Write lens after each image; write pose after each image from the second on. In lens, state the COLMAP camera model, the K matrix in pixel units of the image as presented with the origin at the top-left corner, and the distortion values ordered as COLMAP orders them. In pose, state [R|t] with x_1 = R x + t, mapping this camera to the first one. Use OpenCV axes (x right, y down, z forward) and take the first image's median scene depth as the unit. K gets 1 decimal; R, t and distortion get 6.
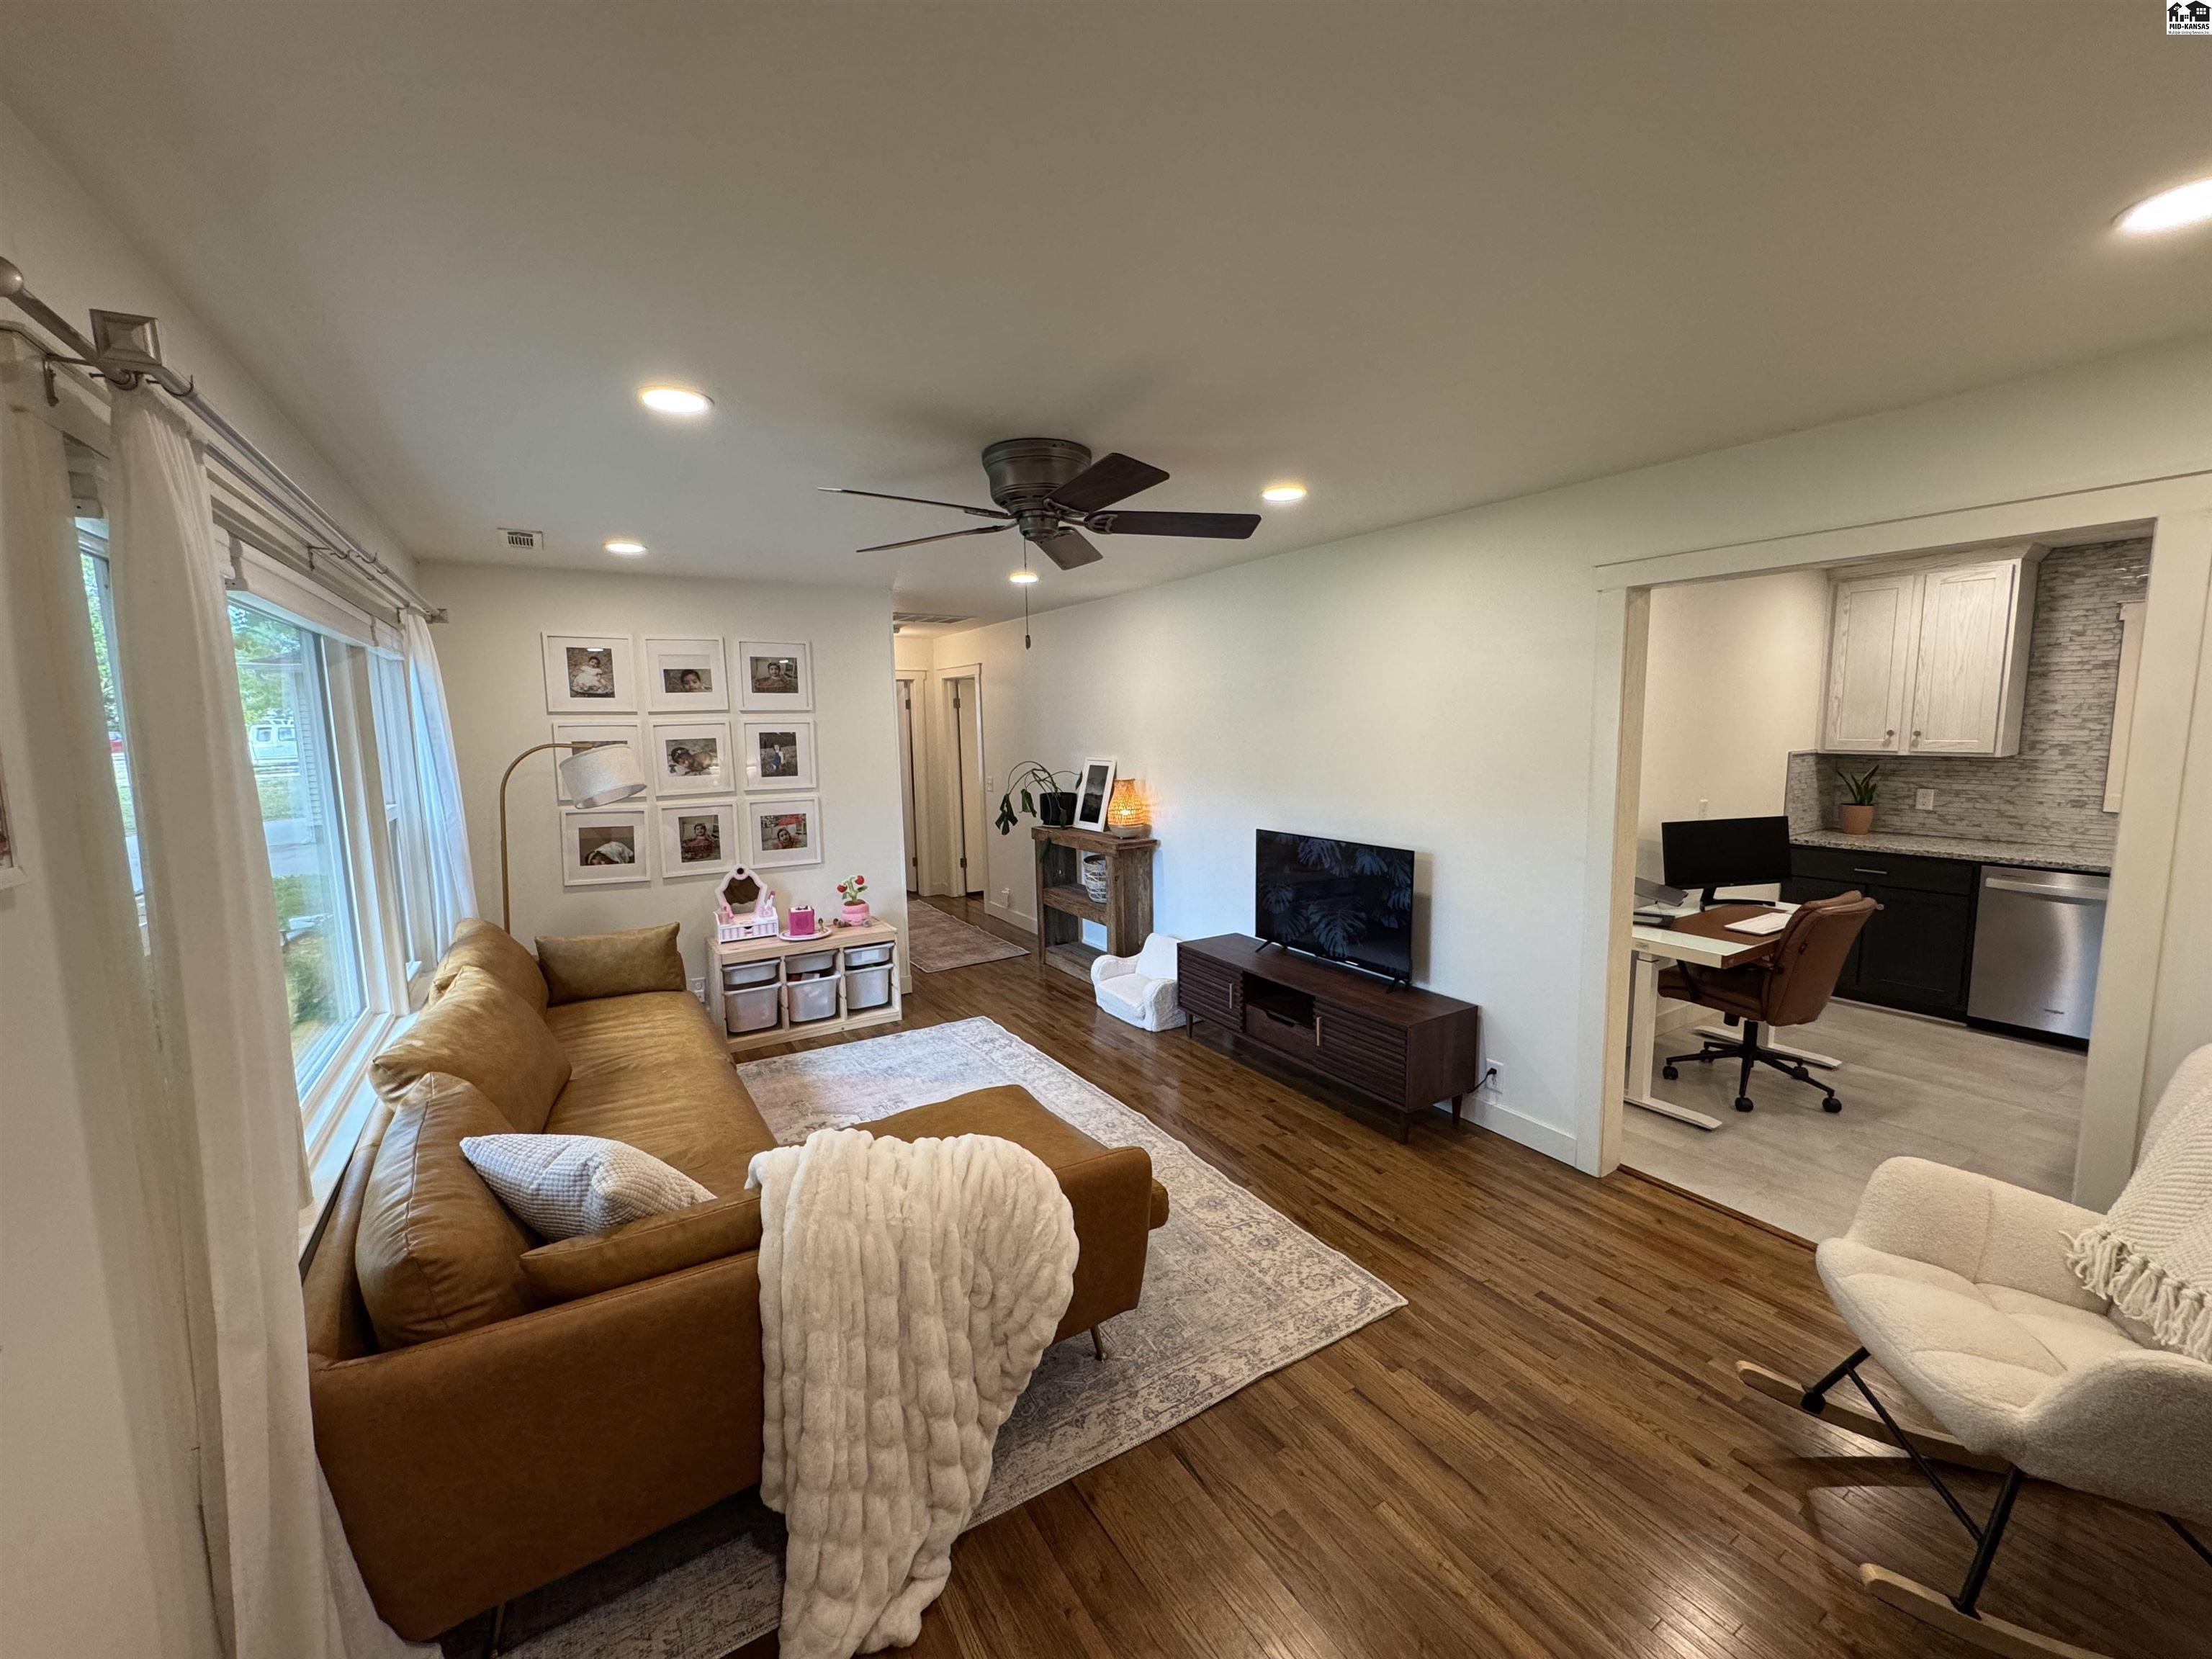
lens RADIAL K [[885.8, 0, 1106.0], [0, 885.8, 829.5], [0, 0, 1]] dist [-0.001340, -0.000103]
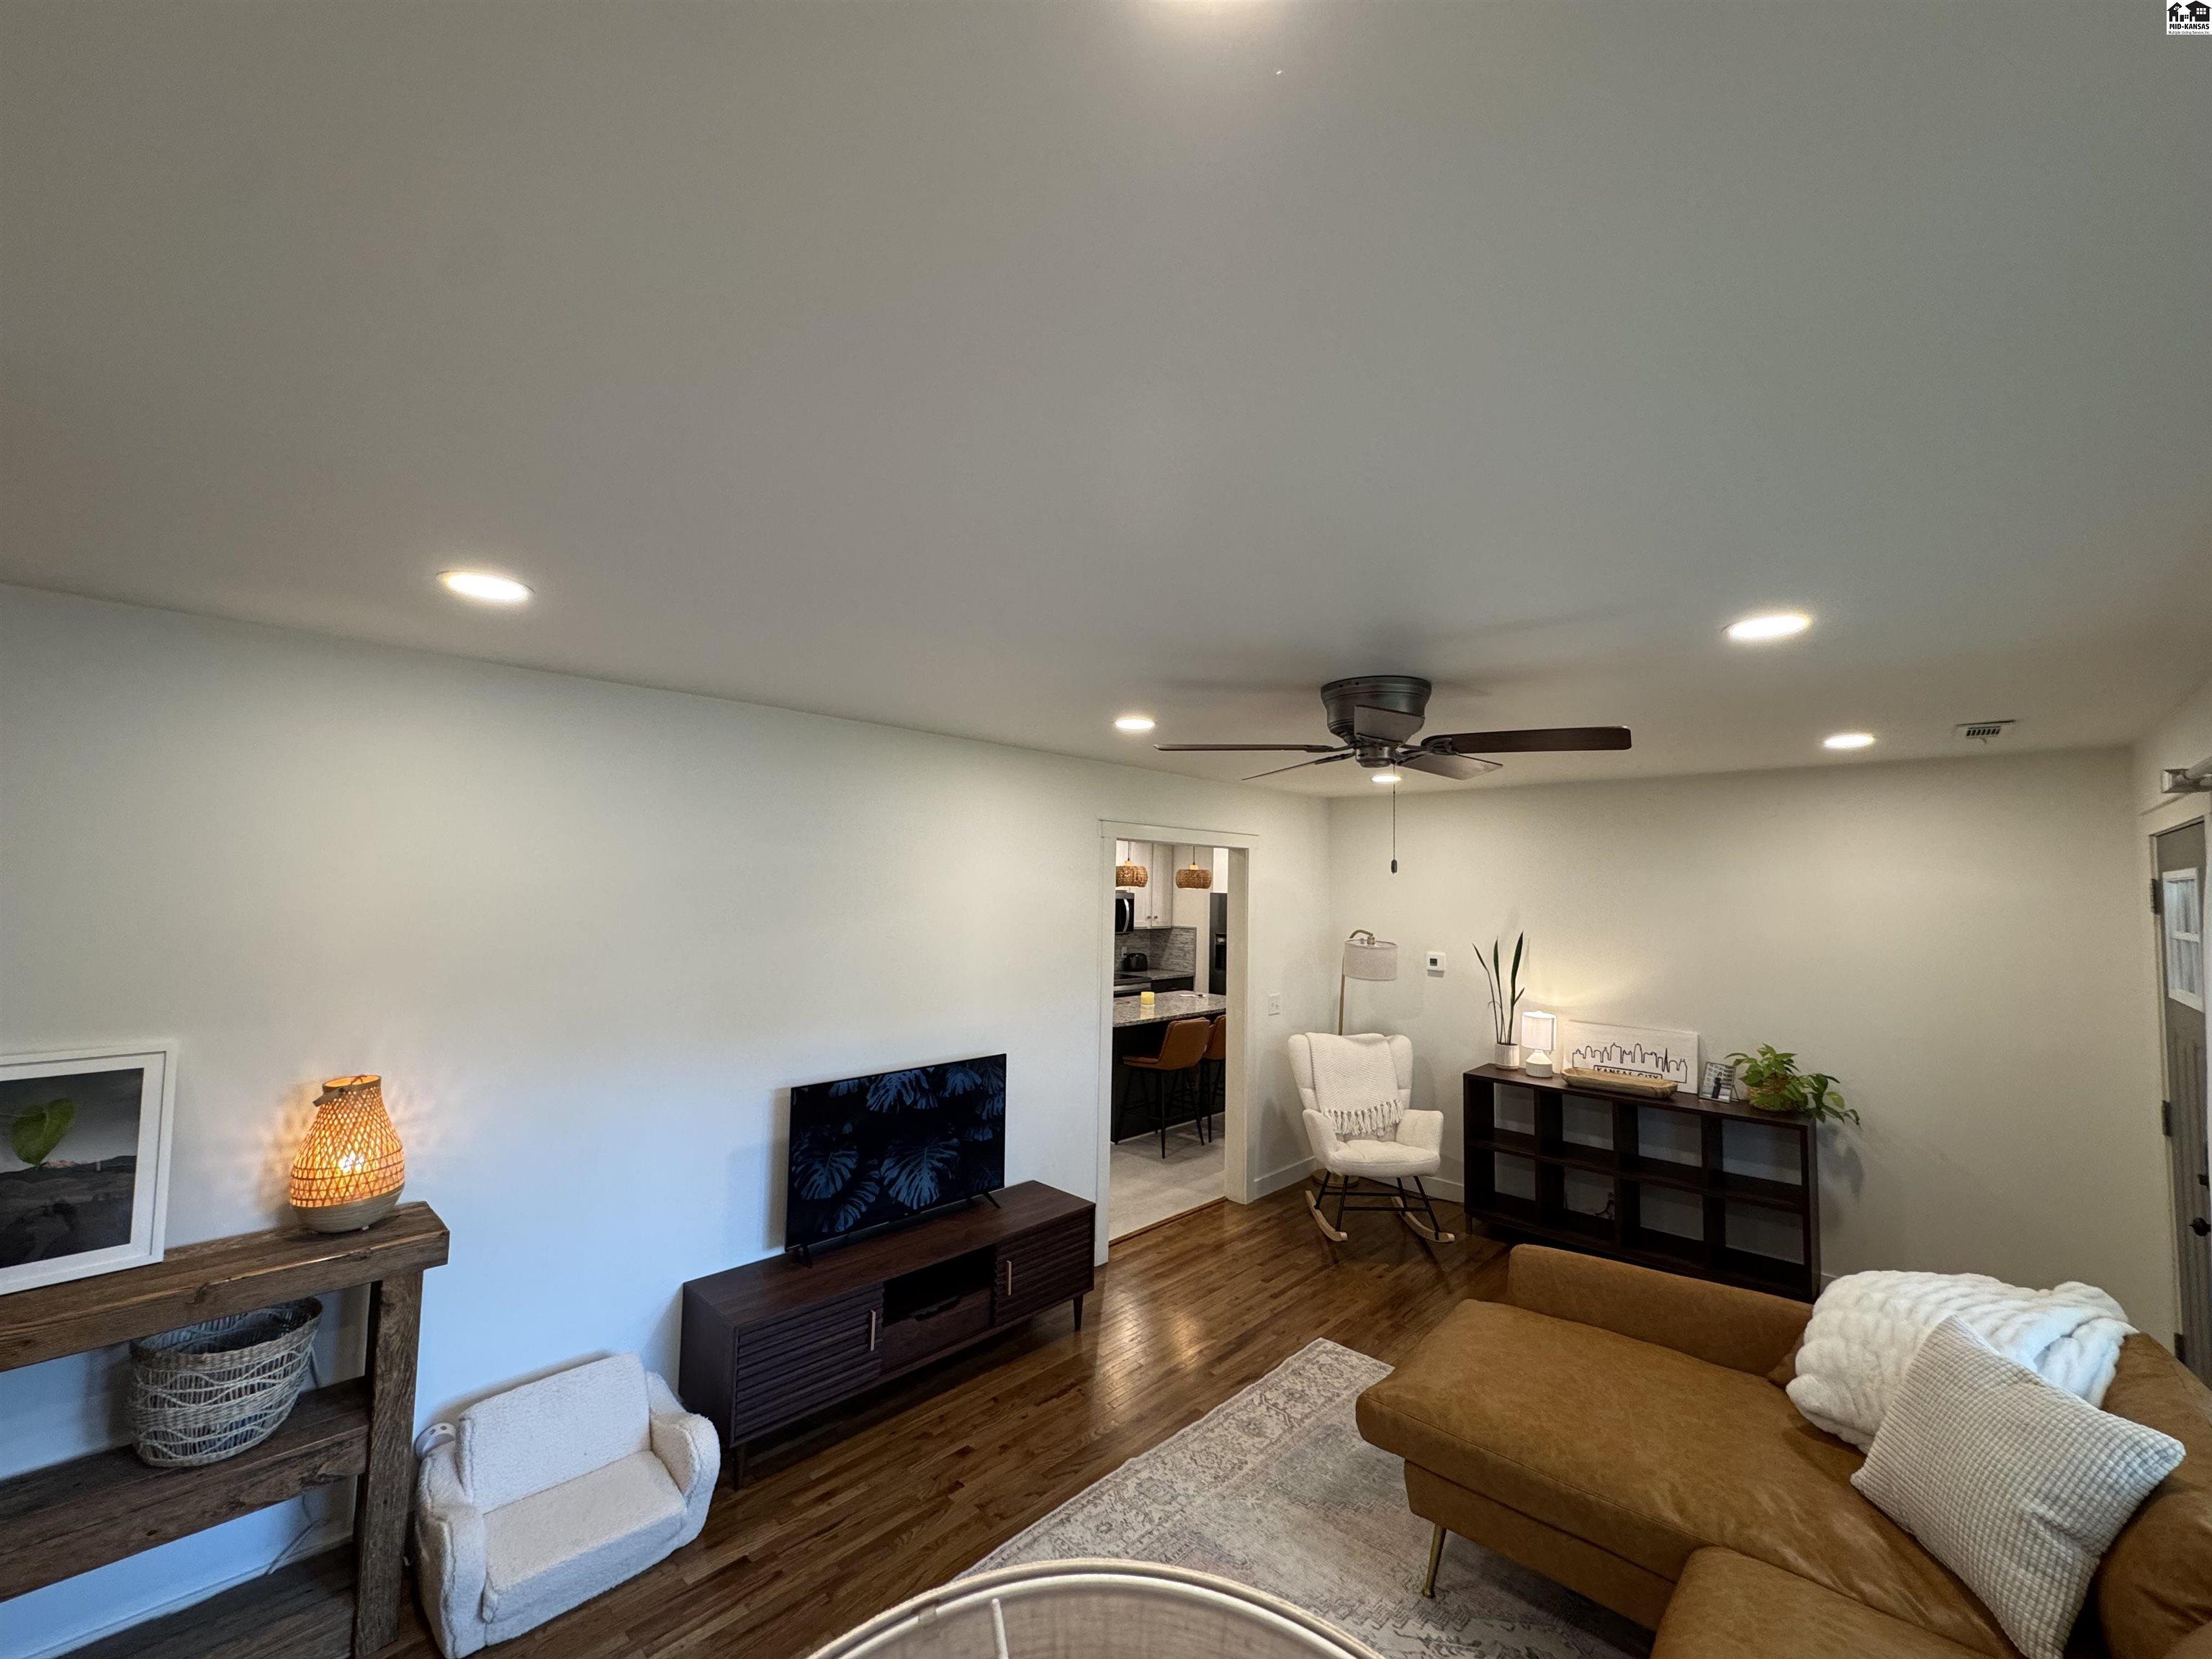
lens RADIAL K [[885.8, 0, 1106.0], [0, 885.8, 829.5], [0, 0, 1]] dist [-0.001340, -0.000103]
pose [[-0.245203, 0.074709, 0.966589, -0.652569], [0.110889, 0.992644, -0.048593, -0.160583], [-0.963109, 0.095269, -0.251684, 1.040440]]
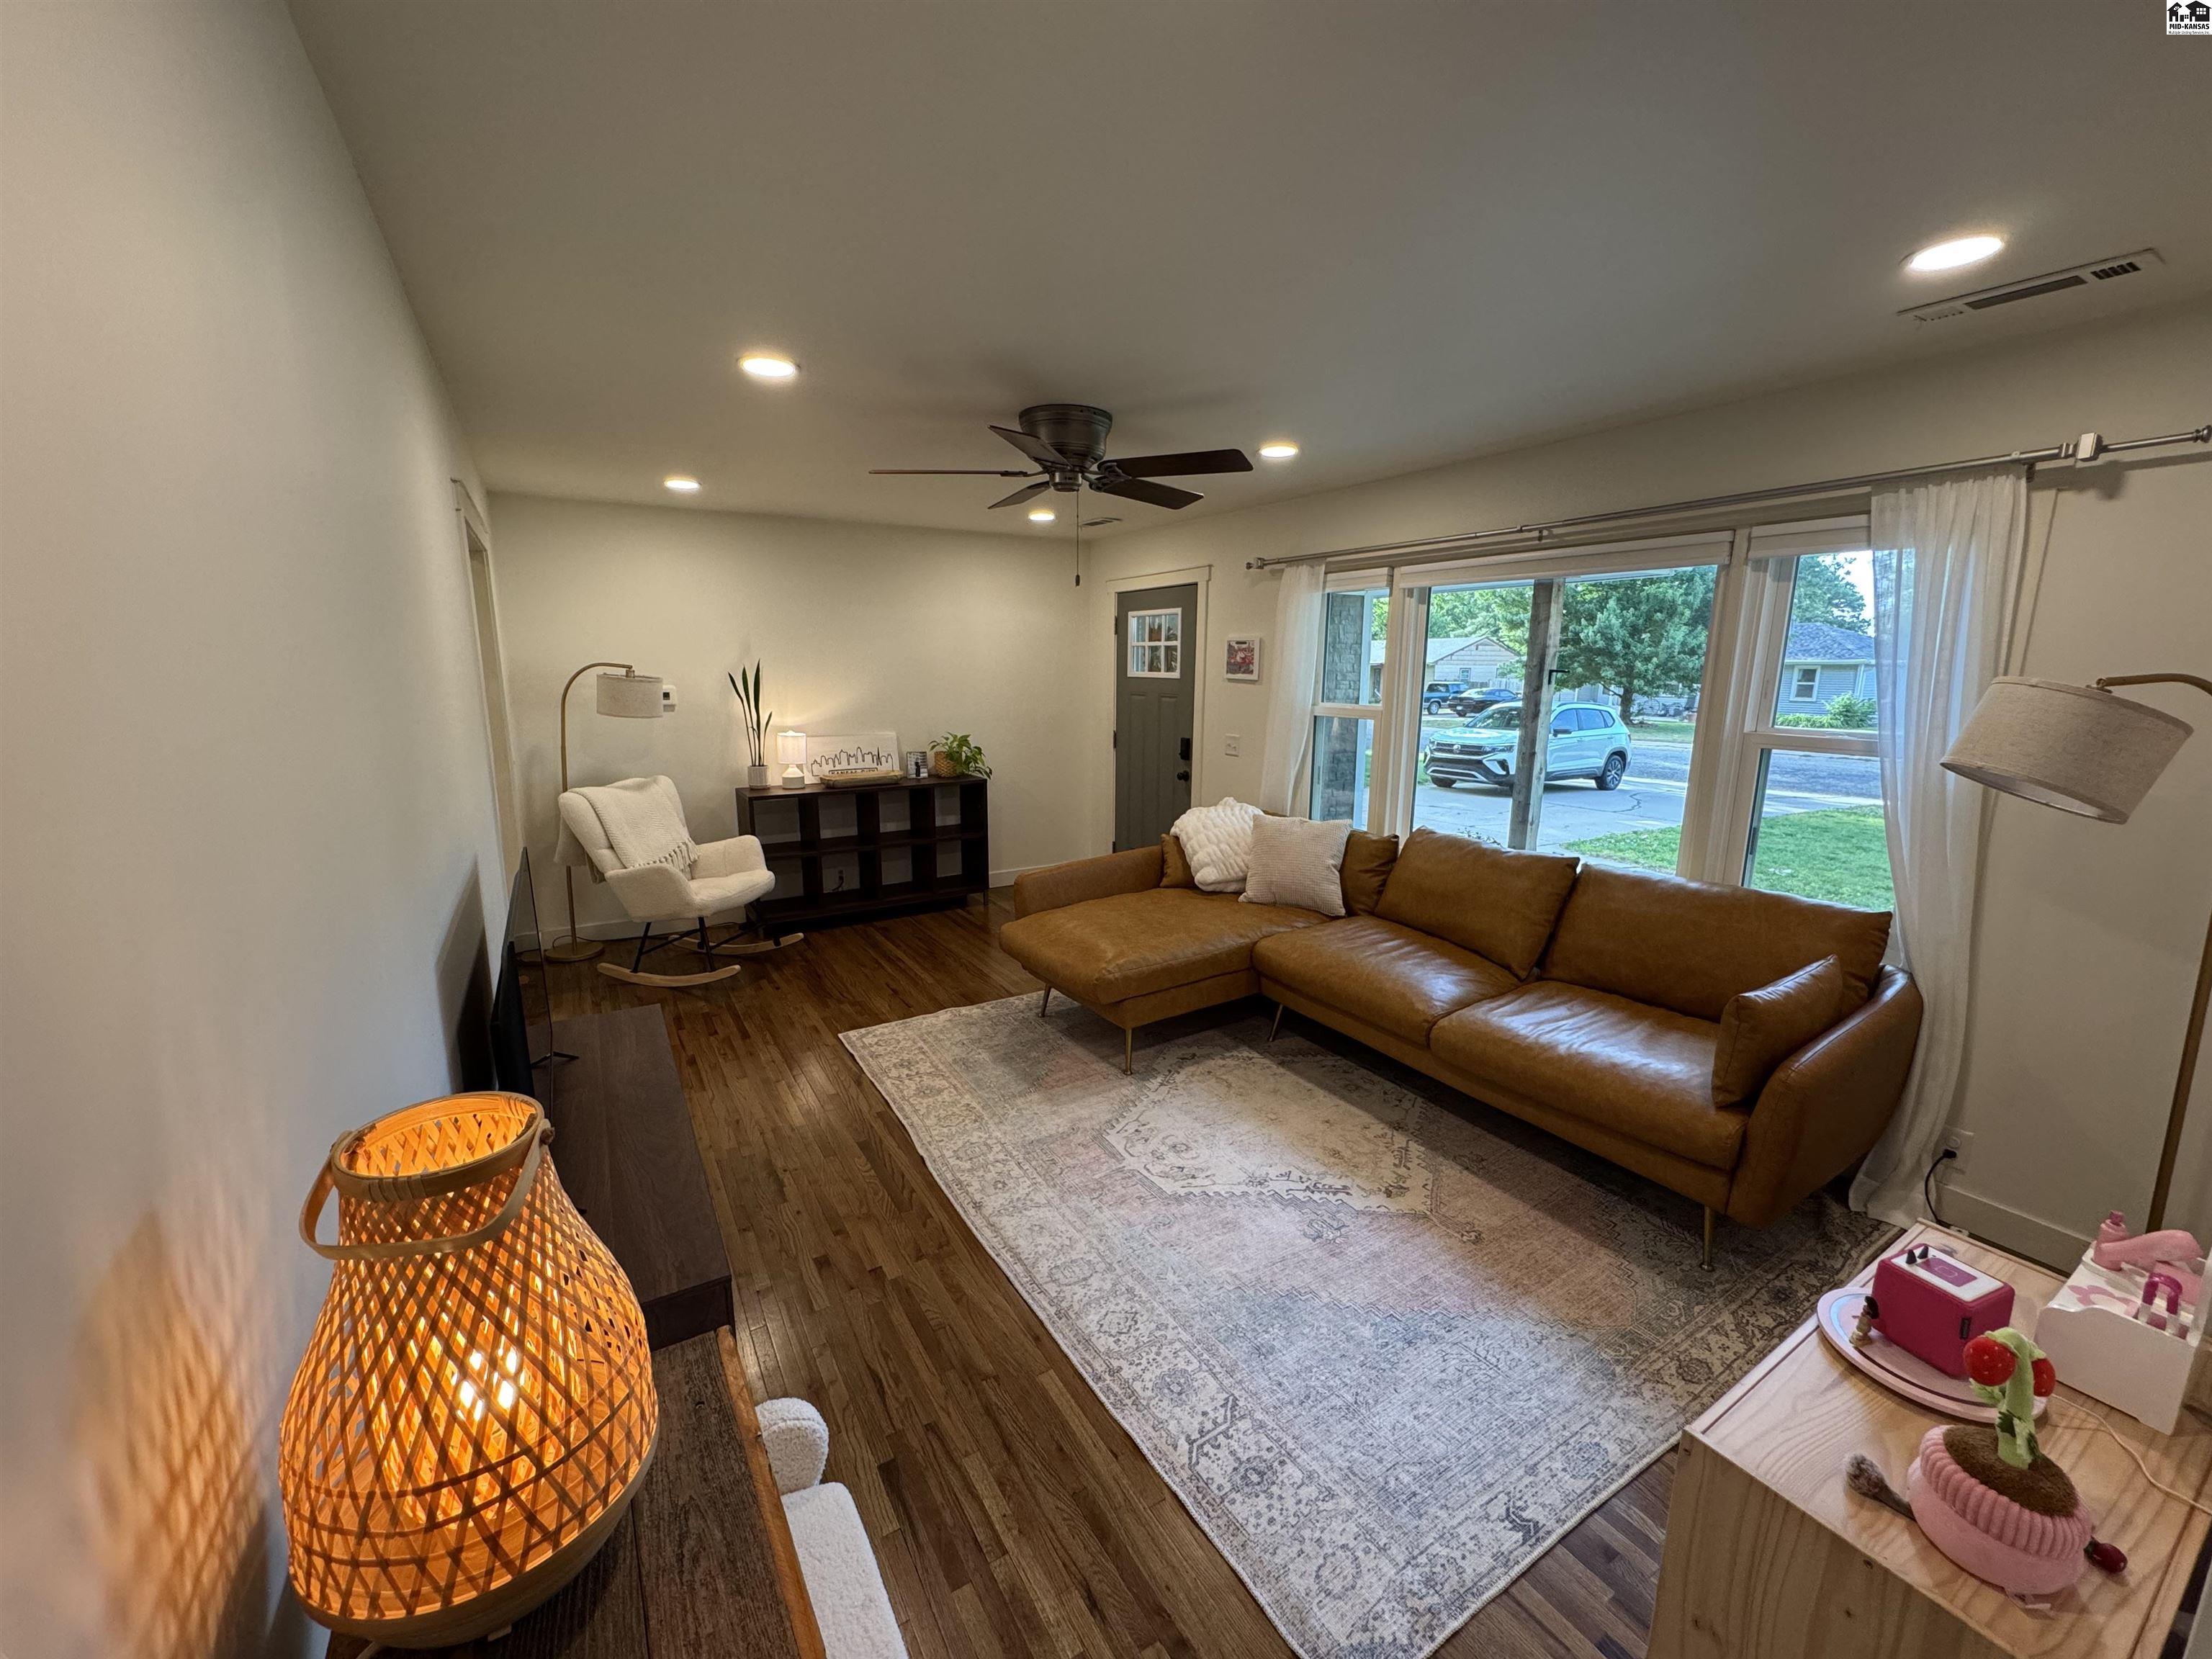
lens RADIAL K [[885.8, 0, 1106.0], [0, 885.8, 829.5], [0, 0, 1]] dist [-0.001340, -0.000103]
pose [[-0.999914, 0.011381, 0.006584, -0.087372], [0.012869, 0.949873, 0.312370, -0.177460], [-0.002699, 0.312428, -0.949938, 1.509225]]
